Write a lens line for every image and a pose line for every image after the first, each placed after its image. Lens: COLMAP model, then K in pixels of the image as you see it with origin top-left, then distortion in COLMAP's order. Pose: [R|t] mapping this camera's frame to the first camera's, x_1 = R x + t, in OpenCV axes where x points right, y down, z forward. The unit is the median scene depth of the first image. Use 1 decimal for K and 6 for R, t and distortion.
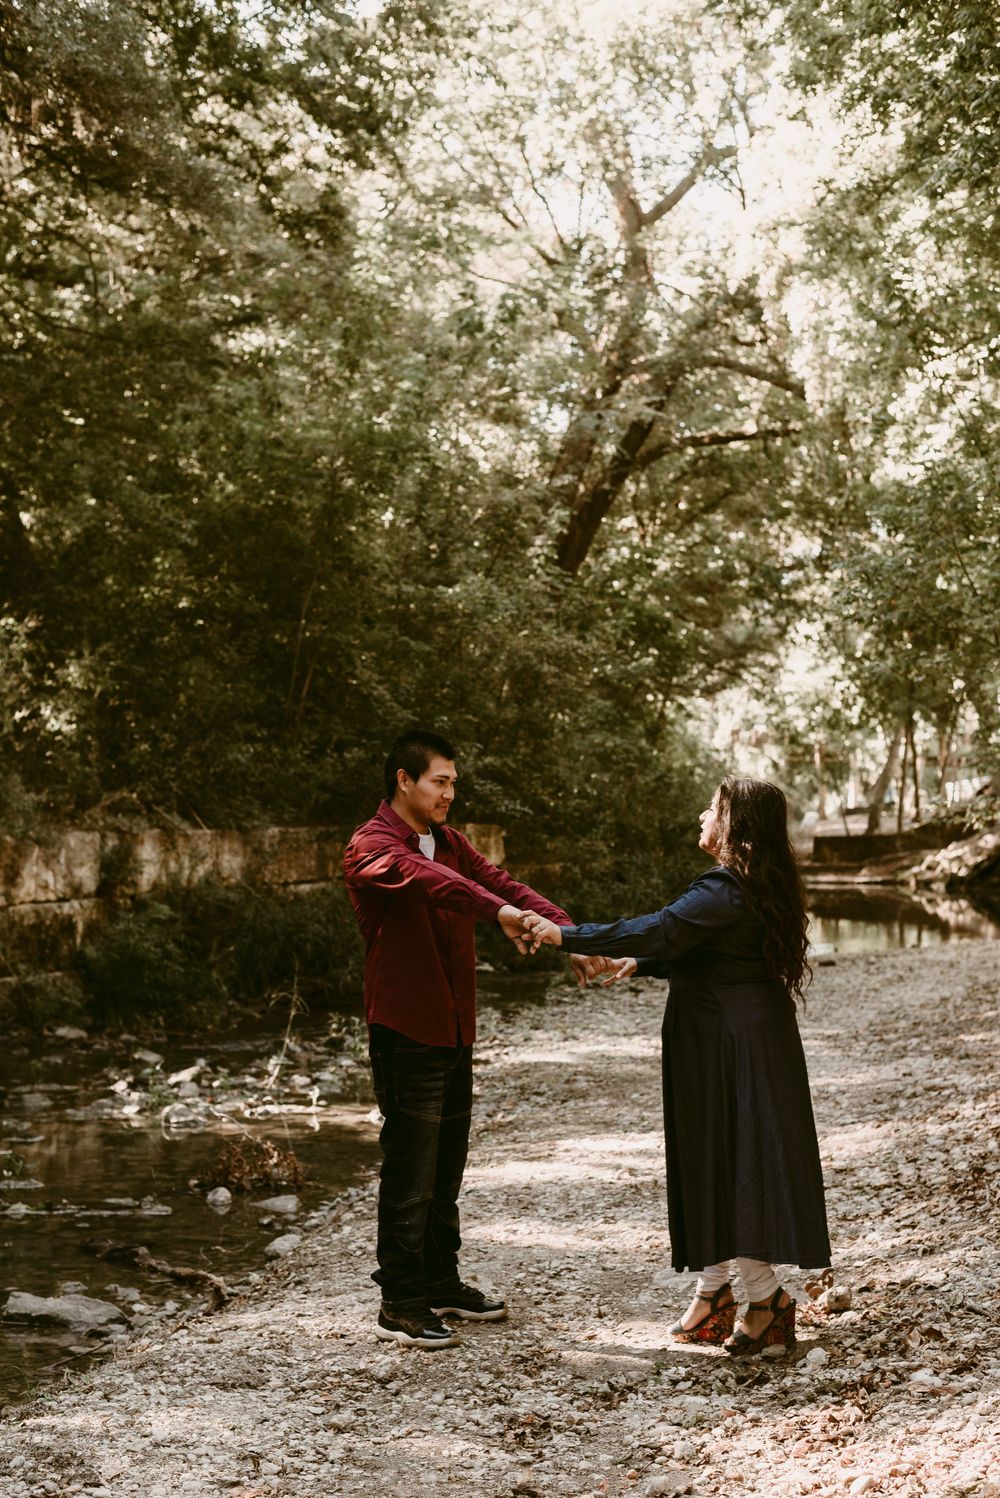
lens RADIAL K [[2355.8, 0, 461.5], [0, 2355.8, 788.1], [0, 0, 1]] dist [-0.112186, 0.062319]
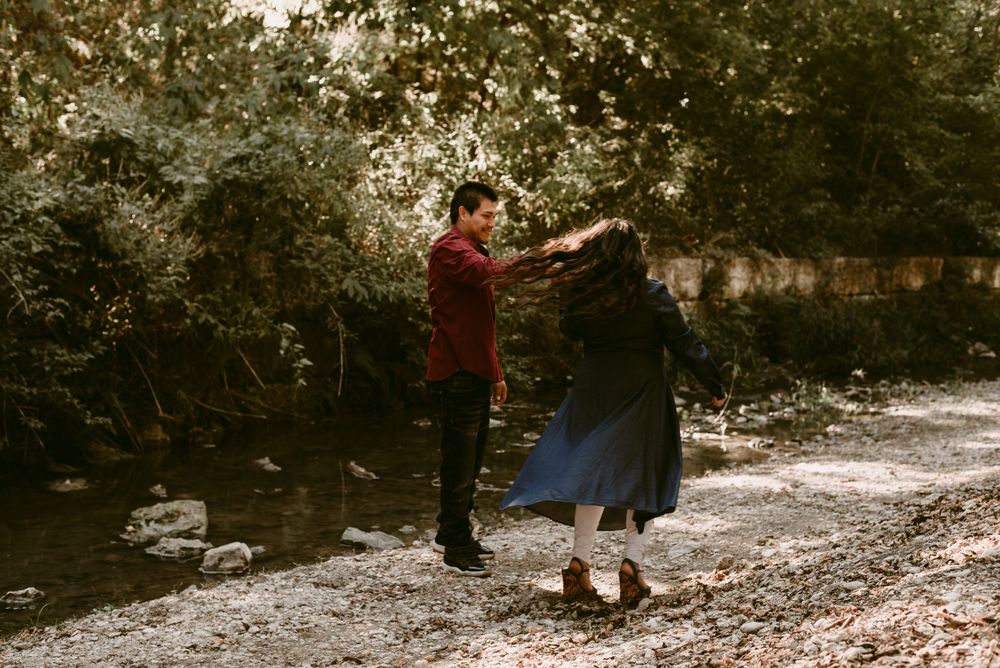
lens RADIAL K [[1503.1, 0, 500.0], [0, 1503.1, 334.0], [0, 0, 1]] dist [-0.102436, -0.046997]
pose [[0.910039, 0.029225, -0.413490, 0.129279], [-0.001857, 0.997789, 0.066436, 0.002379], [0.414517, -0.059691, 0.908082, 0.029419]]
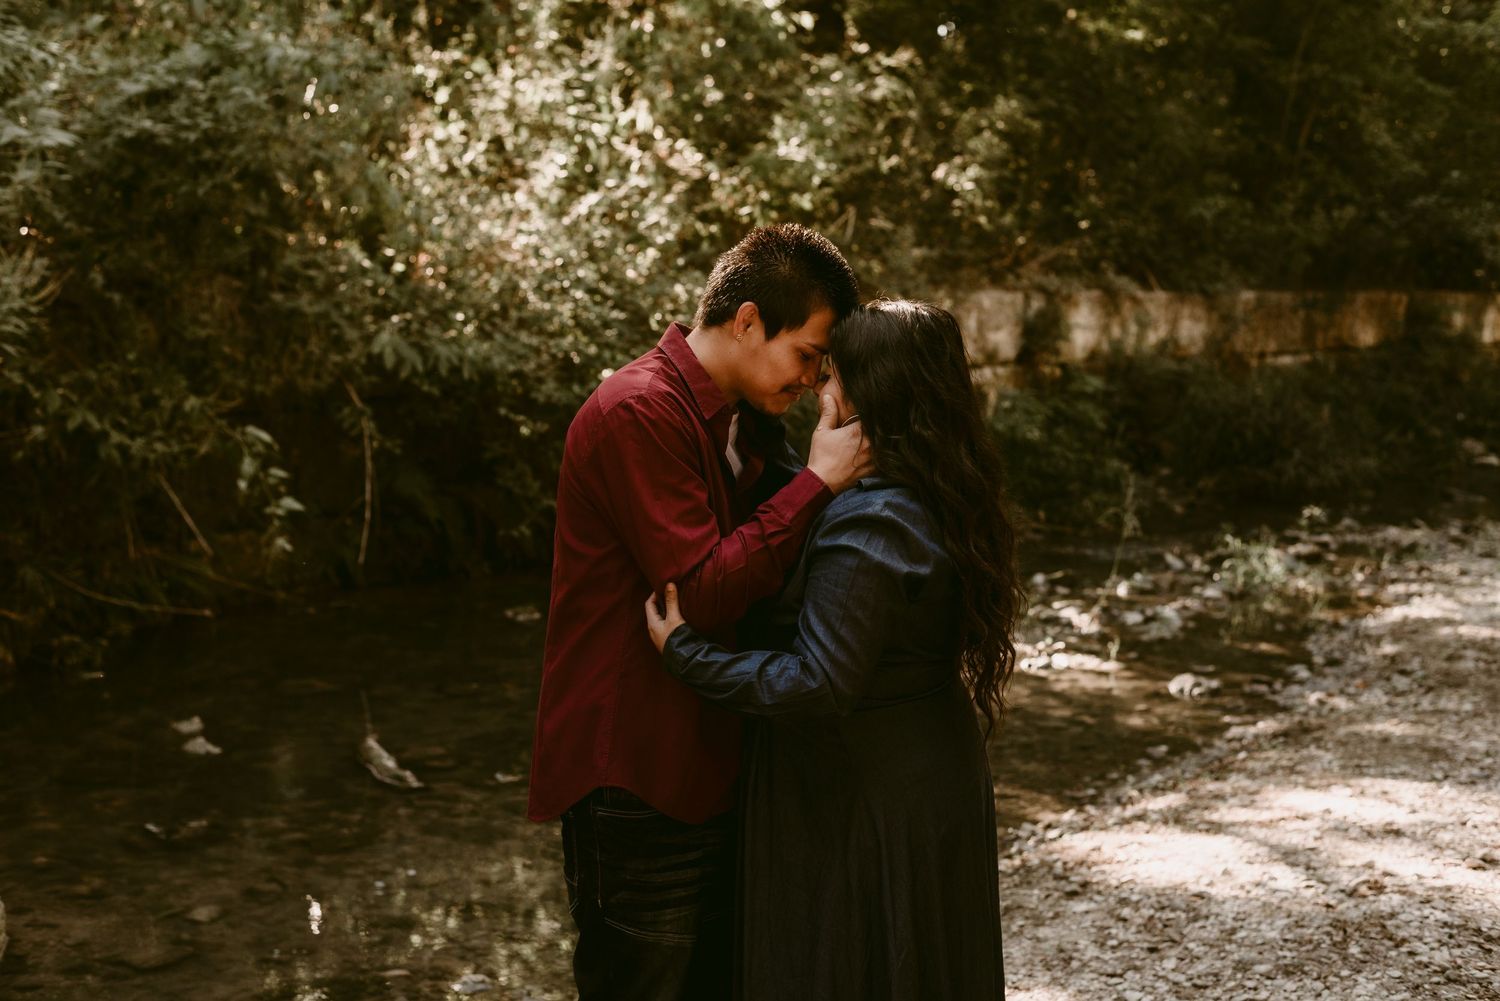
lens RADIAL K [[2158.8, 0, 750.0], [0, 2158.8, 500.5], [0, 0, 1]] dist [-0.115851, 0.091749]
pose [[0.927116, 0.068364, -0.368486, 0.053529], [-0.022299, 0.991543, 0.127852, -0.004836], [0.374110, -0.110317, 0.920800, 0.182361]]
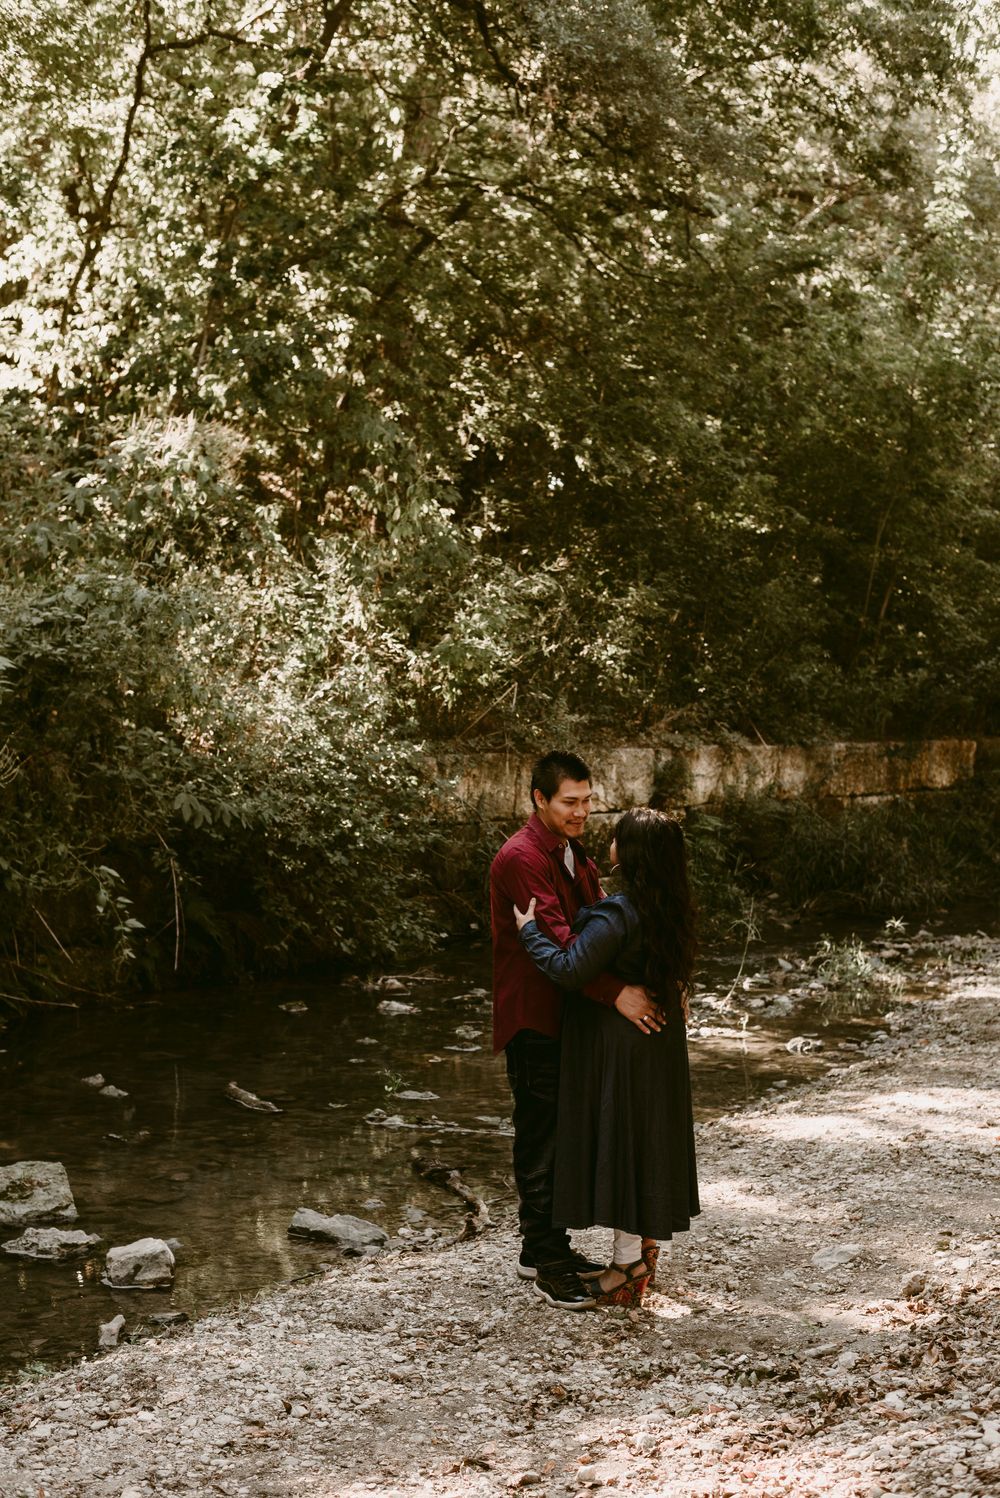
lens RADIAL K [[2232.8, 0, 470.7], [0, 2232.8, 749.1], [0, 0, 1]] dist [-0.100987, 0.020057]
pose [[0.948287, 0.028001, -0.316177, 0.084422], [-0.015619, 0.999011, 0.041629, -0.020818], [0.317030, -0.034538, 0.947786, 0.000358]]
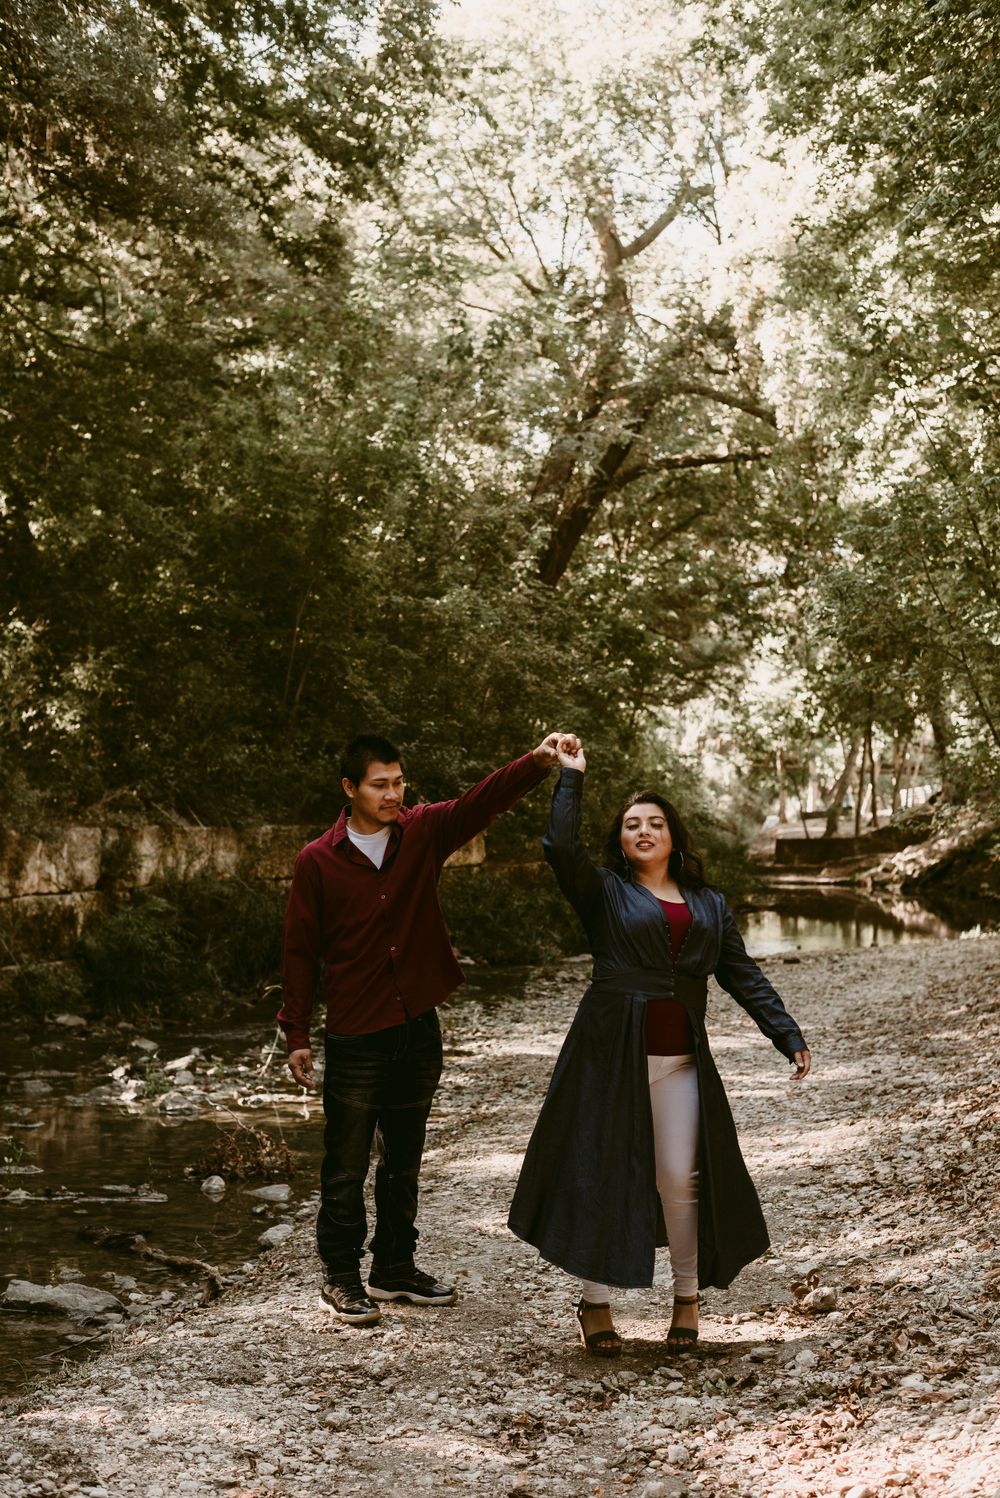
lens RADIAL K [[2219.8, 0, 459.7], [0, 2219.8, 749.5], [0, 0, 1]] dist [-0.107583, 0.059200]
pose [[0.999887, 0.012600, 0.008256, -0.002617], [-0.012454, 0.999768, -0.017583, -0.000696], [-0.008475, 0.017478, 0.999811, 0.012001]]
